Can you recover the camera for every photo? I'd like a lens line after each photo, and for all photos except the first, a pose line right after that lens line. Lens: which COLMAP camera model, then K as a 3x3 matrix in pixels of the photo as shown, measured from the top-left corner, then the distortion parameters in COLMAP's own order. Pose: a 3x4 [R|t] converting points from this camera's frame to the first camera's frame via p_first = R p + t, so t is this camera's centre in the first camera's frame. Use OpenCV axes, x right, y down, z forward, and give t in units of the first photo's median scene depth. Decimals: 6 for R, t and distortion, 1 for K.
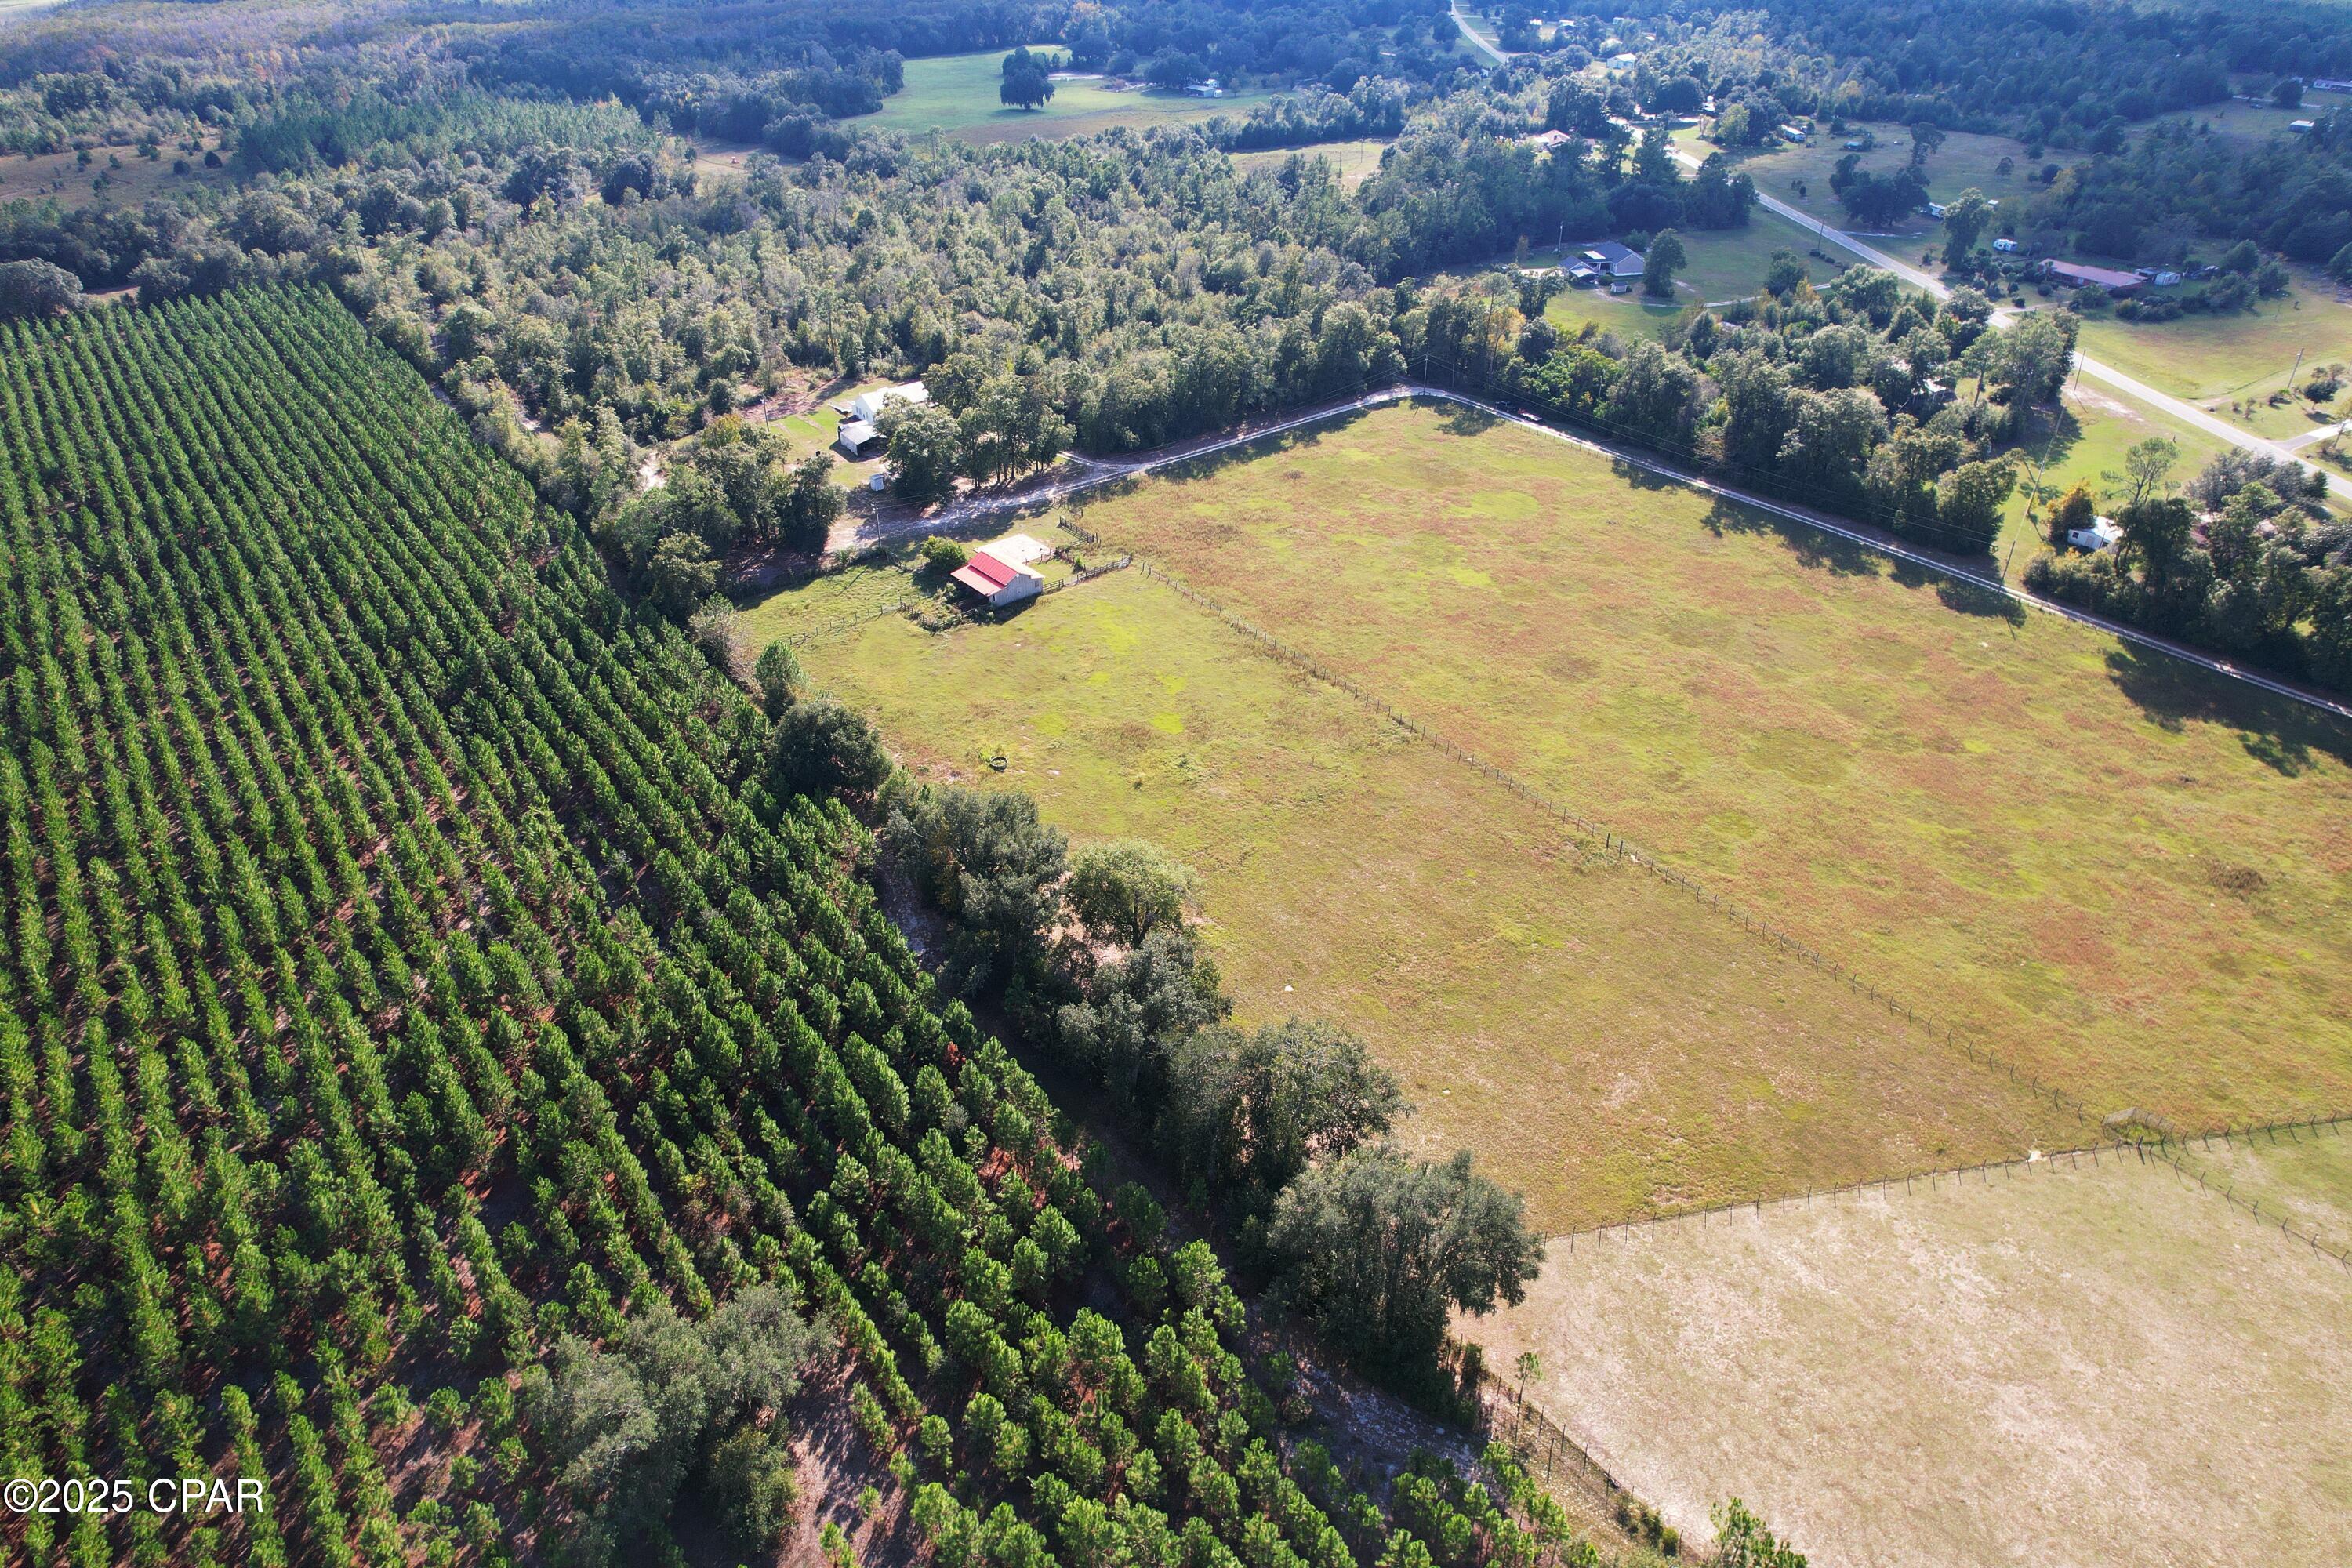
lens RADIAL K [[1492.7, 0, 1178.2], [0, 1492.7, 791.3], [0, 0, 1]] dist [-0.038041, 0.021608]
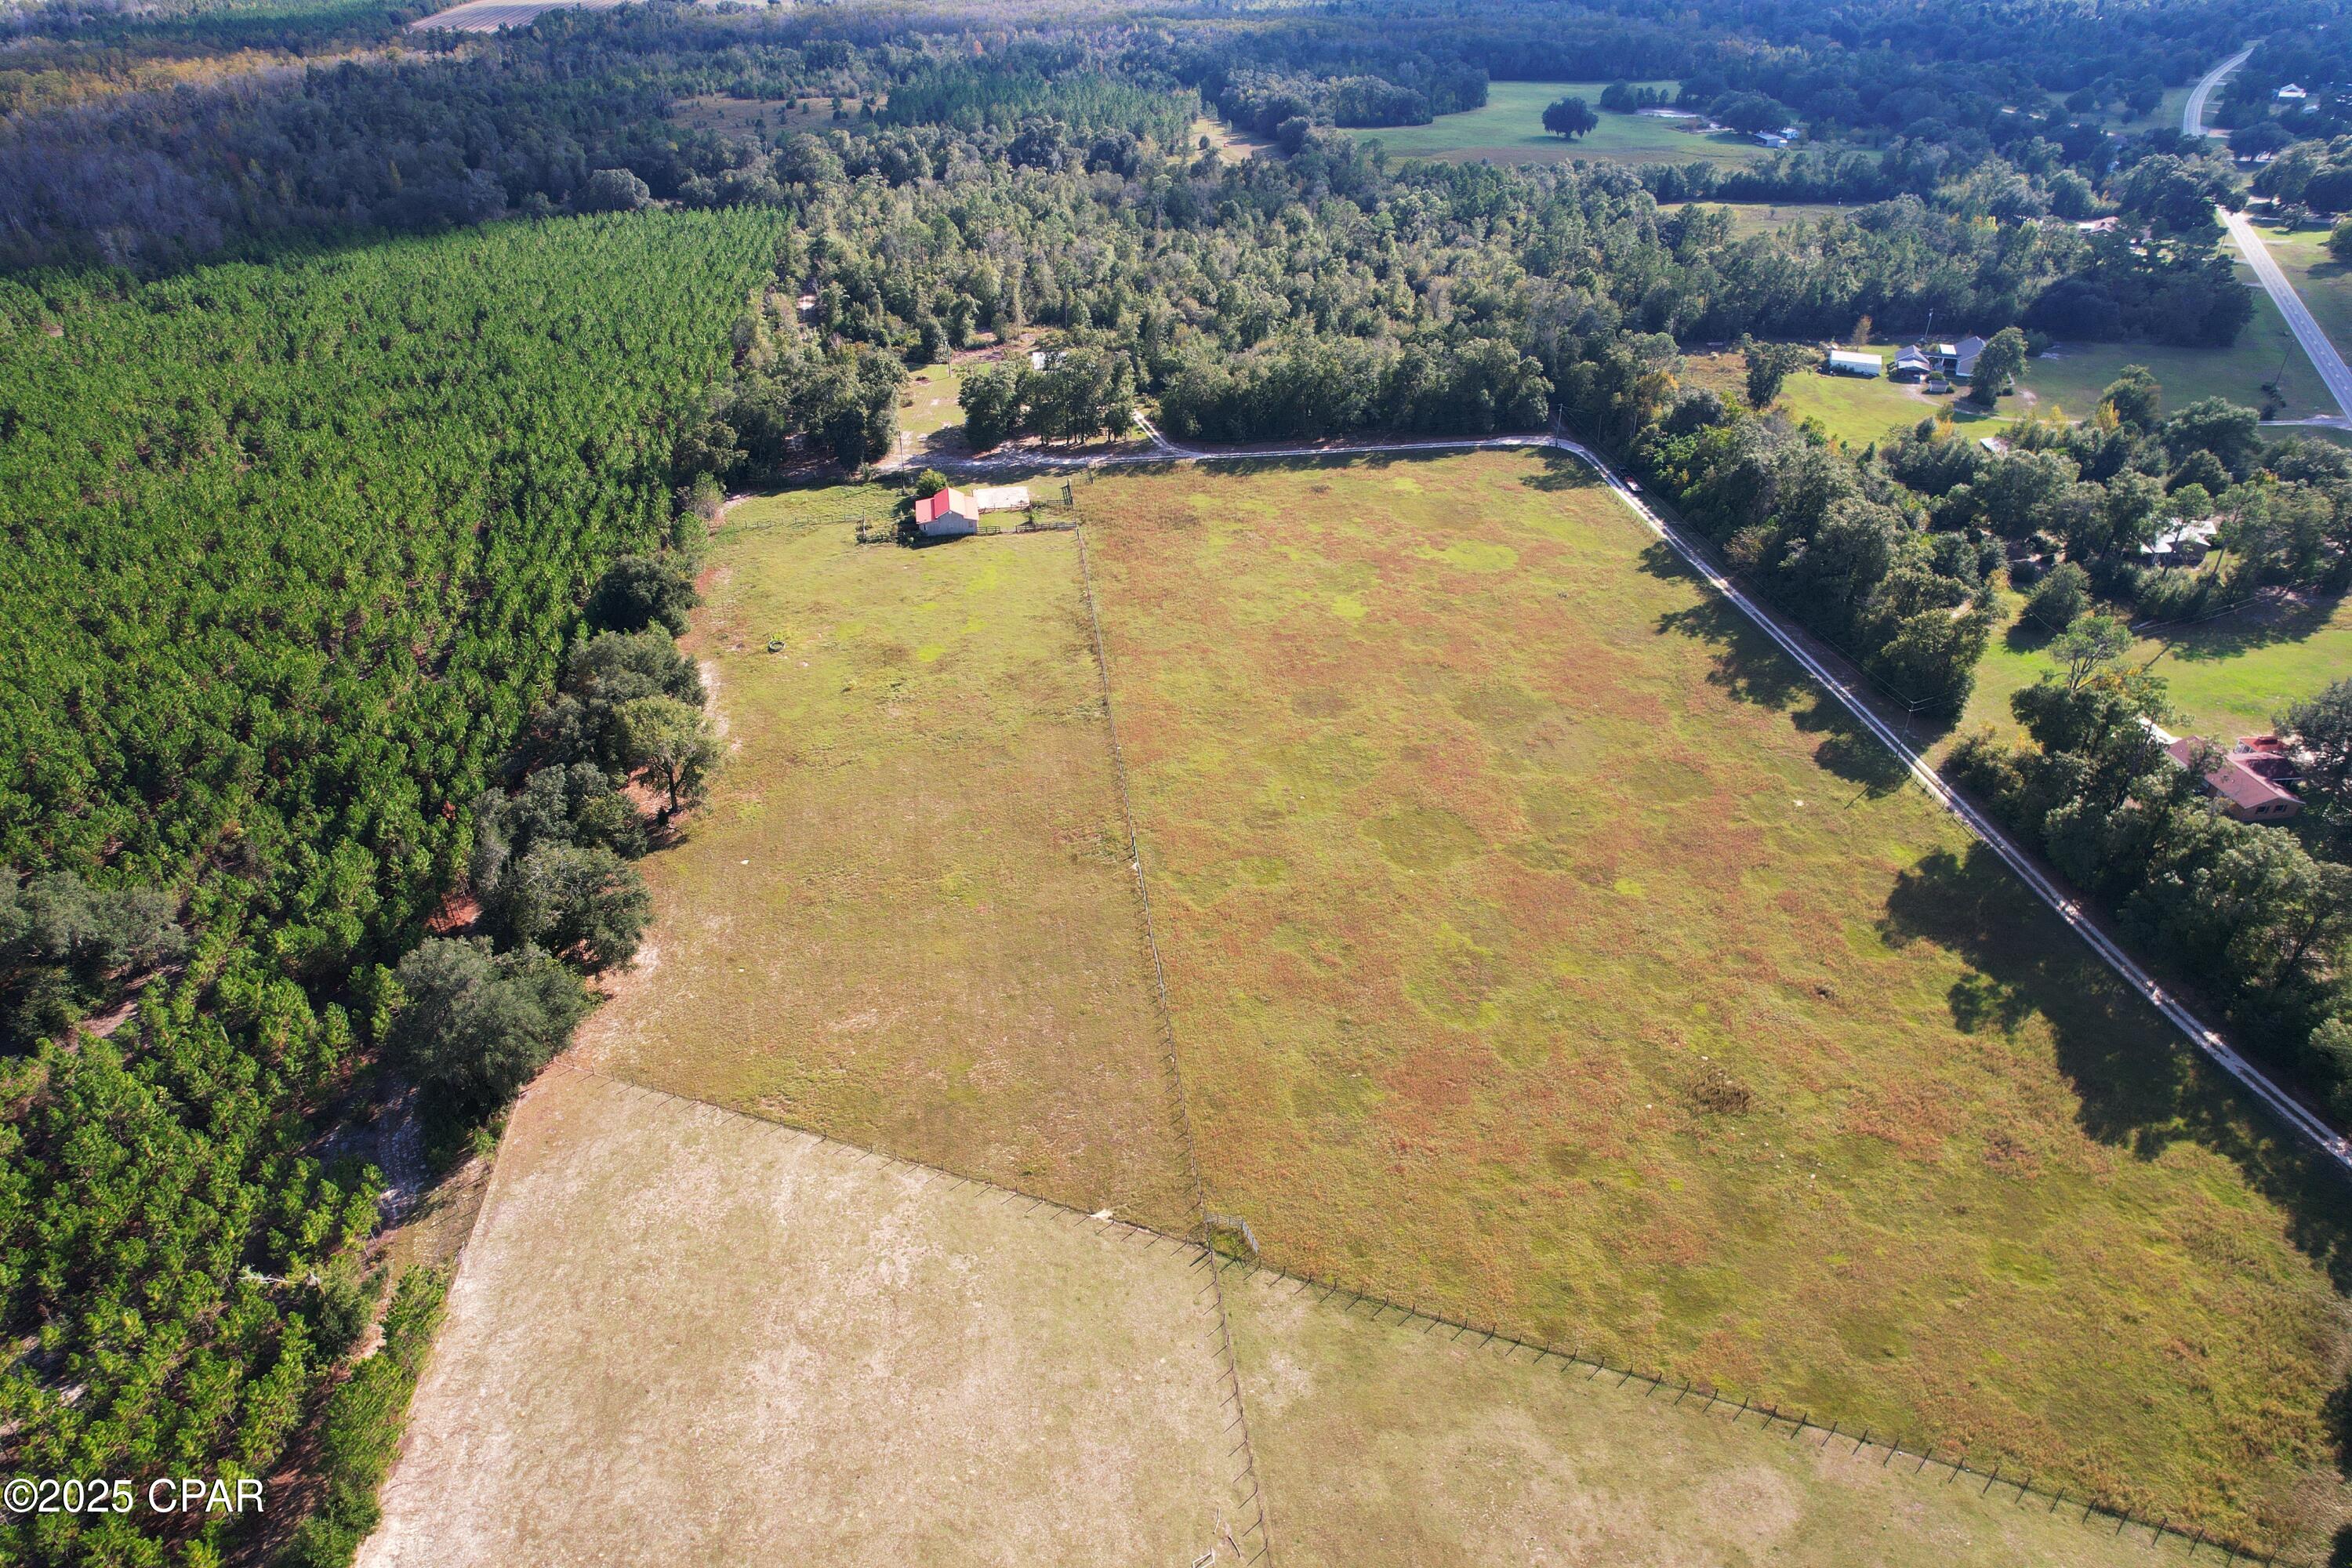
lens RADIAL K [[1492.7, 0, 1175.6], [0, 1492.7, 776.9], [0, 0, 1]] dist [-0.038041, 0.021608]
pose [[0.868518, 0.268864, -0.416400, 0.531479], [-0.277588, 0.959835, 0.040767, -0.044291], [0.410636, 0.080181, 0.908267, 0.064435]]
